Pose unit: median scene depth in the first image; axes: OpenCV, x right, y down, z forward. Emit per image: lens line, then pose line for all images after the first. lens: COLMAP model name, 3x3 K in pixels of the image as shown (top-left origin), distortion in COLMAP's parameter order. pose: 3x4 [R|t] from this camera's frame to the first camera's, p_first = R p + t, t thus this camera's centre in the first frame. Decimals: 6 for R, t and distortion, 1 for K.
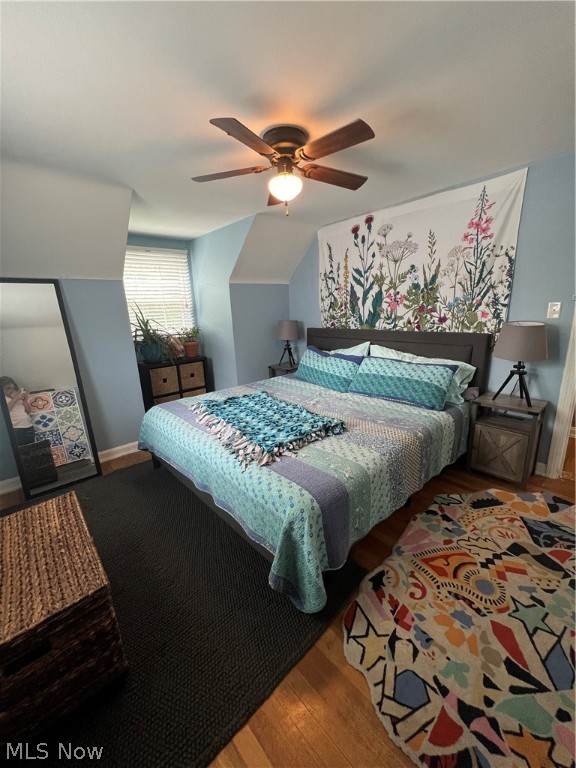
lens RADIAL K [[305.9, 0, 290.2], [0, 305.9, 382.5], [0, 0, 1]] dist [-0.005080, 0.000286]
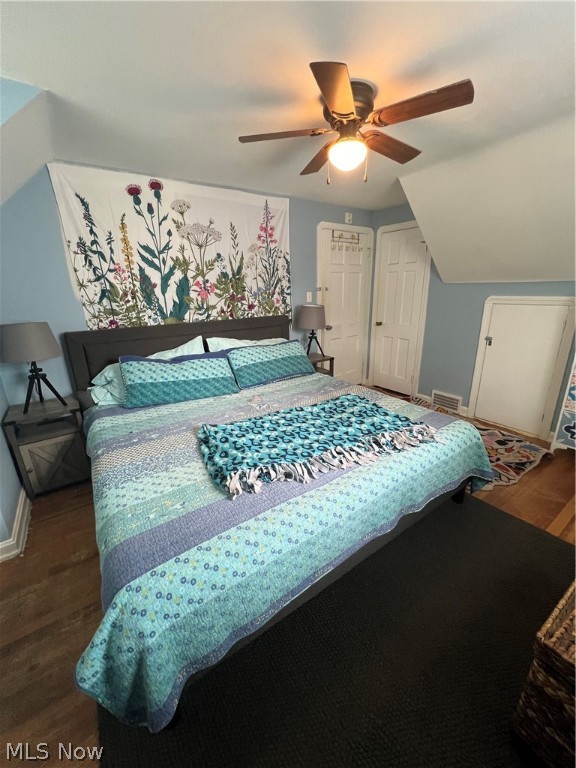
lens RADIAL K [[305.9, 0, 290.2], [0, 305.9, 382.5], [0, 0, 1]] dist [-0.005080, 0.000286]
pose [[0.139152, -0.262194, 0.954930, -0.594907], [0.251894, 0.941965, 0.221928, -0.140736], [-0.957698, 0.209659, 0.197121, 0.627255]]
